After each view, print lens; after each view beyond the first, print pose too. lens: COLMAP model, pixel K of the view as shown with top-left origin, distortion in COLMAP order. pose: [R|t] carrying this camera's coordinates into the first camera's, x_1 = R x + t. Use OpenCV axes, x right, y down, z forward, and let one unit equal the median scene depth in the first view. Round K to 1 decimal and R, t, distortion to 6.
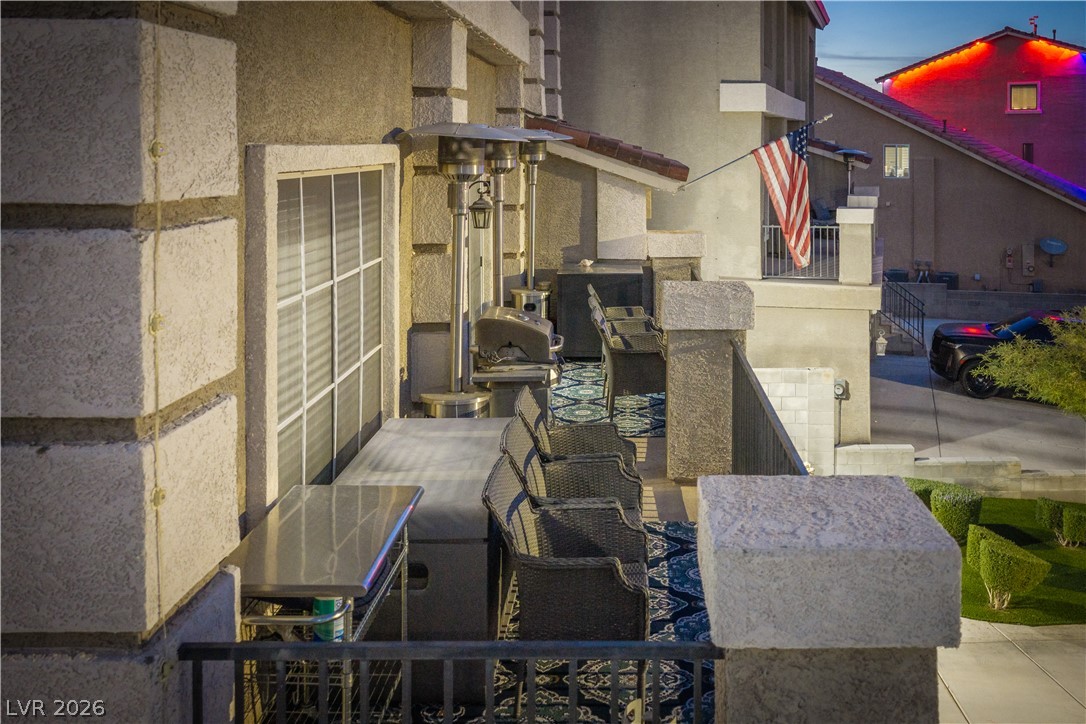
lens RADIAL K [[992.8, 0, 571.9], [0, 992.8, 378.2], [0, 0, 1]] dist [0.015560, -0.008505]
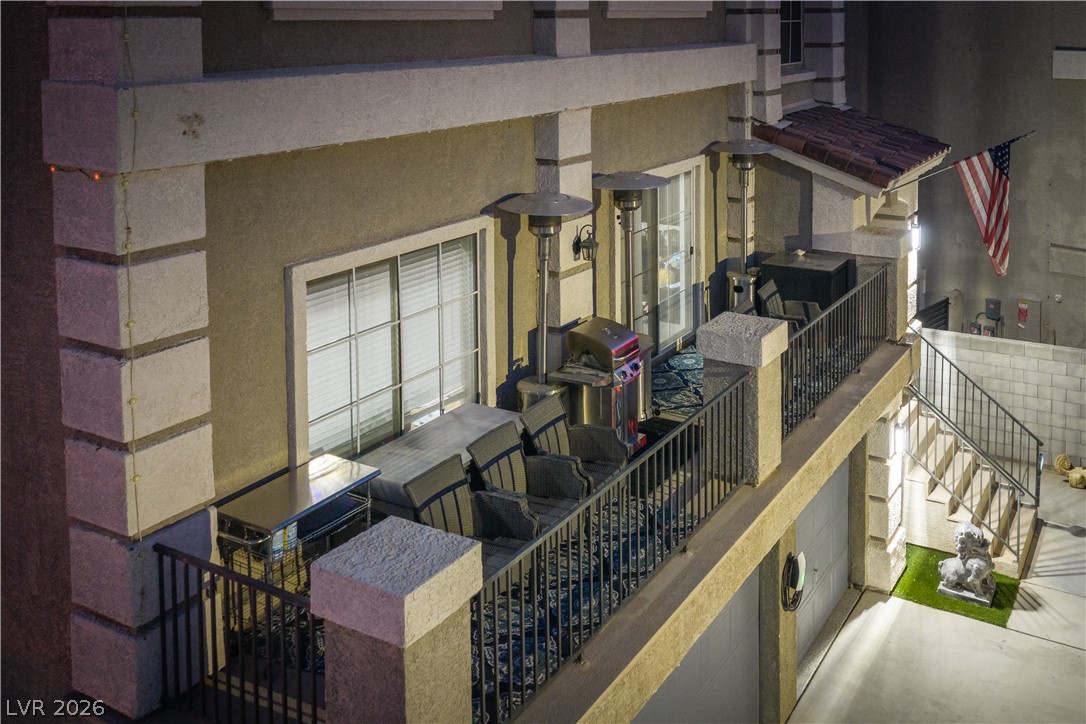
lens RADIAL K [[917.9, 0, 543.0], [0, 917.9, 362.0], [0, 0, 1]] dist [0.004626, -0.000526]
pose [[0.867775, 0.135267, -0.478194, 0.295857], [-0.084730, 0.988426, 0.125837, -0.106019], [0.489681, -0.068681, 0.869192, -0.067208]]
